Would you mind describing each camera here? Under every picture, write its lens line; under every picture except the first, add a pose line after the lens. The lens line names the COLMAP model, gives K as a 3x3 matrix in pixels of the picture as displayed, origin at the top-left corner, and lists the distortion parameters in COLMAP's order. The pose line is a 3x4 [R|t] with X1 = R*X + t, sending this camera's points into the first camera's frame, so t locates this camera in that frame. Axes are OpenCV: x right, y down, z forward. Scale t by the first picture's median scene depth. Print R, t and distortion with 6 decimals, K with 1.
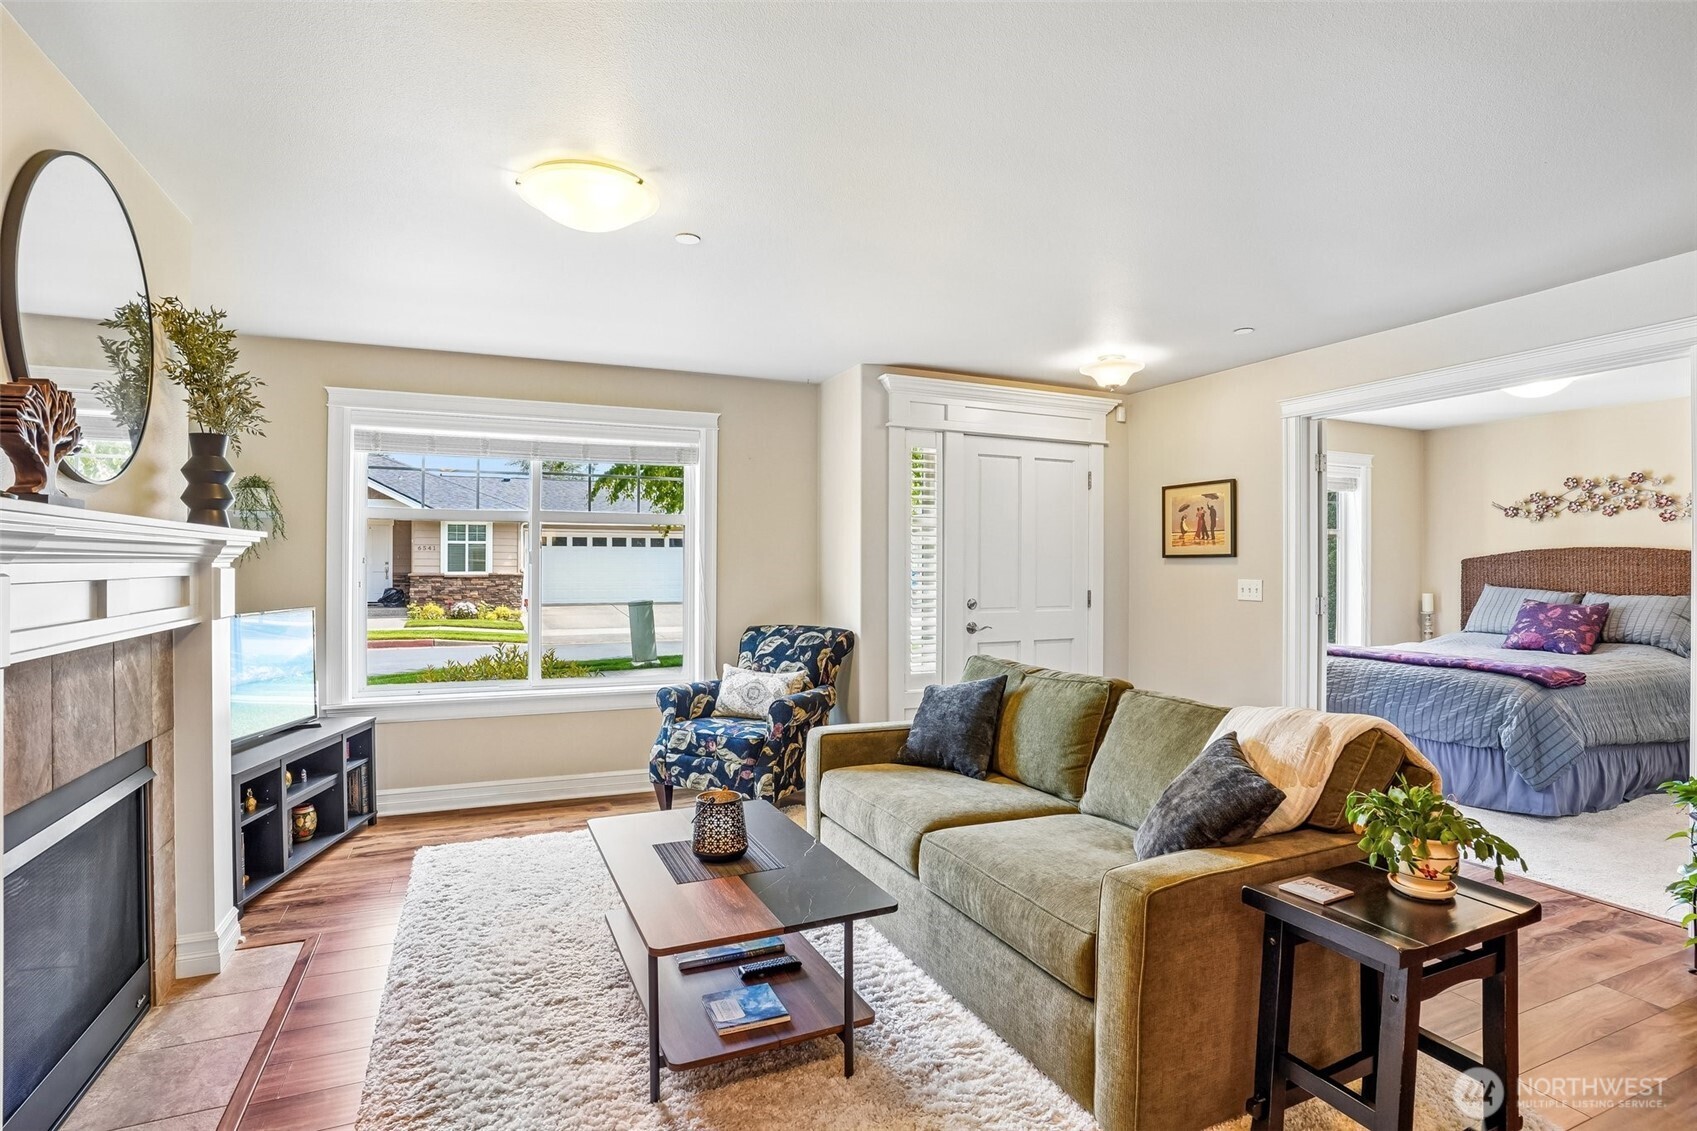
lens RADIAL K [[821.9, 0, 837.1], [0, 821.9, 572.1], [0, 0, 1]] dist [-0.061854, 0.021774]
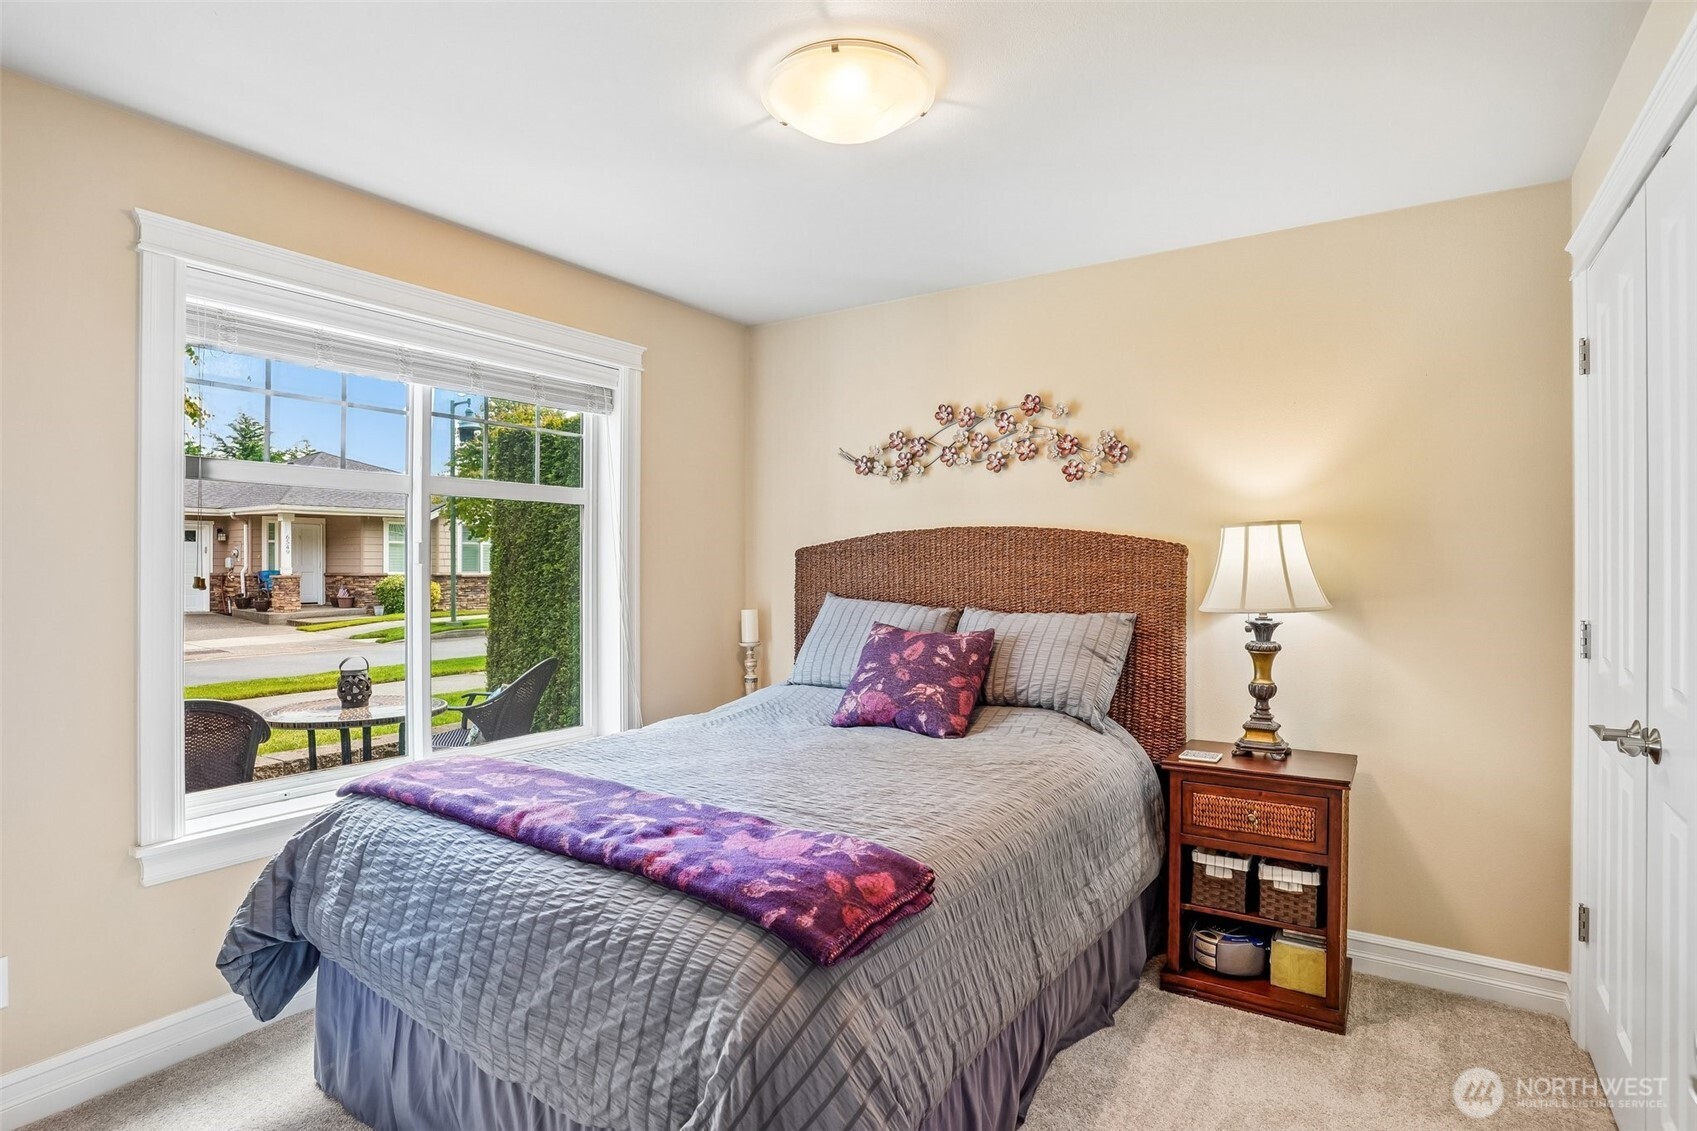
lens RADIAL K [[841.9, 0, 813.7], [0, 841.9, 568.5], [0, 0, 1]] dist [-0.070802, 0.030518]
pose [[0.852857, -0.001811, 0.522141, 0.654568], [0.002819, 0.999995, -0.001136, -0.002054], [-0.522137, 0.002441, 0.852858, 0.657784]]
